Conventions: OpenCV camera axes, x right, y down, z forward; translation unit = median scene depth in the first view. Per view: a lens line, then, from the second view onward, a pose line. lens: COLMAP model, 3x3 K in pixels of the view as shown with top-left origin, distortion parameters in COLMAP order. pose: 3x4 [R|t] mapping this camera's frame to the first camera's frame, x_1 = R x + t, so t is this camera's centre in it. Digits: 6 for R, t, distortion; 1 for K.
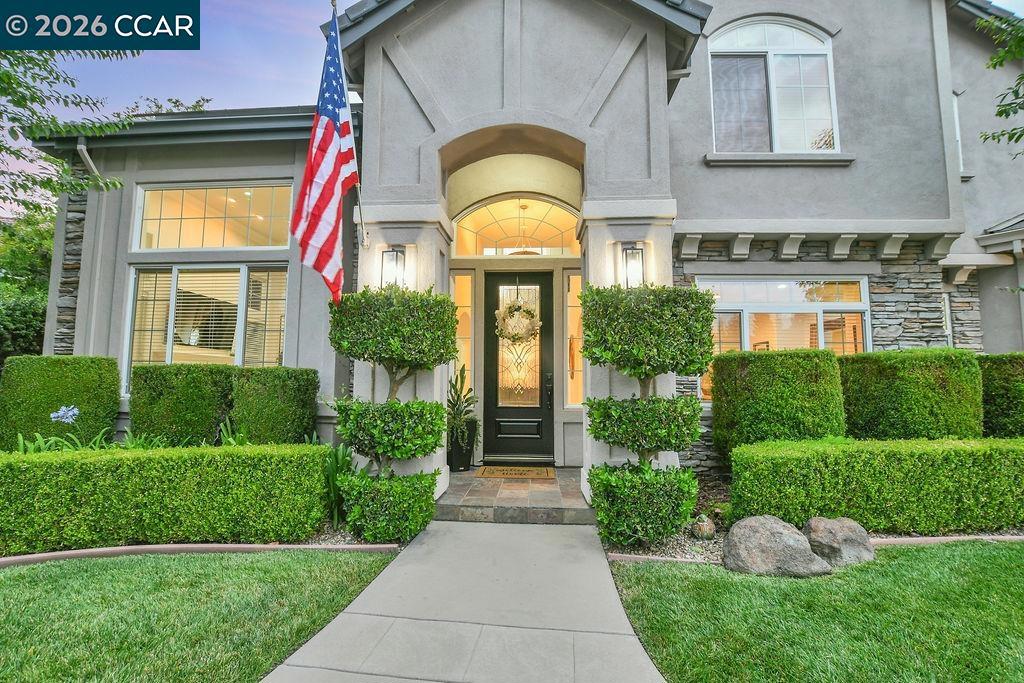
lens RADIAL K [[460.0, 0, 511.0], [0, 460.0, 348.1], [0, 0, 1]] dist [-0.039982, 0.007727]
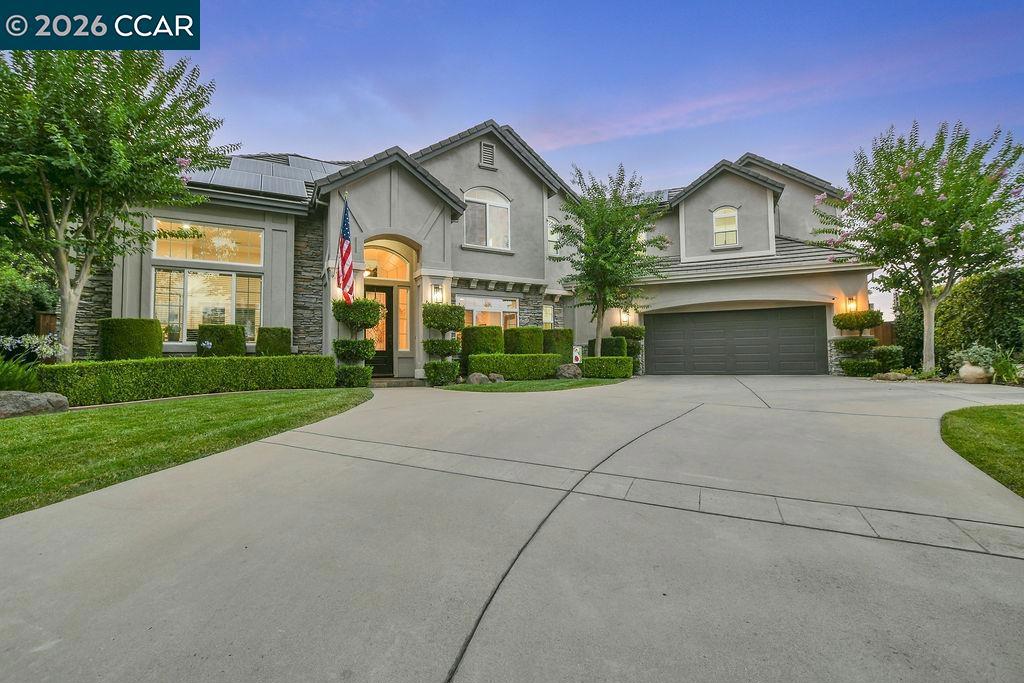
lens RADIAL K [[452.0, 0, 510.5], [0, 452.0, 345.5], [0, 0, 1]] dist [-0.036276, 0.006912]
pose [[0.852430, 0.006269, 0.522805, -0.597391], [-0.025891, 0.999208, 0.030232, 0.030817], [-0.522201, -0.039307, 0.851916, -1.196331]]
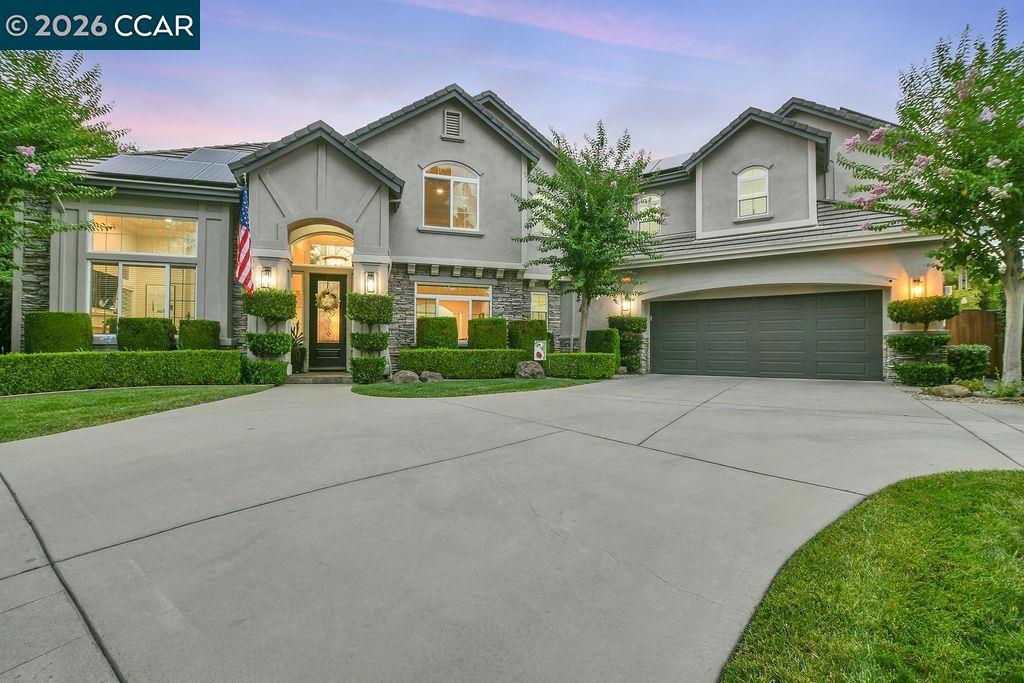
lens RADIAL K [[452.0, 0, 510.5], [0, 452.0, 345.5], [0, 0, 1]] dist [-0.036276, 0.006912]
pose [[0.939757, 0.002162, 0.341836, 0.103931], [-0.026309, 0.997472, 0.066018, -0.010658], [-0.340829, -0.071034, 0.937438, -1.221382]]
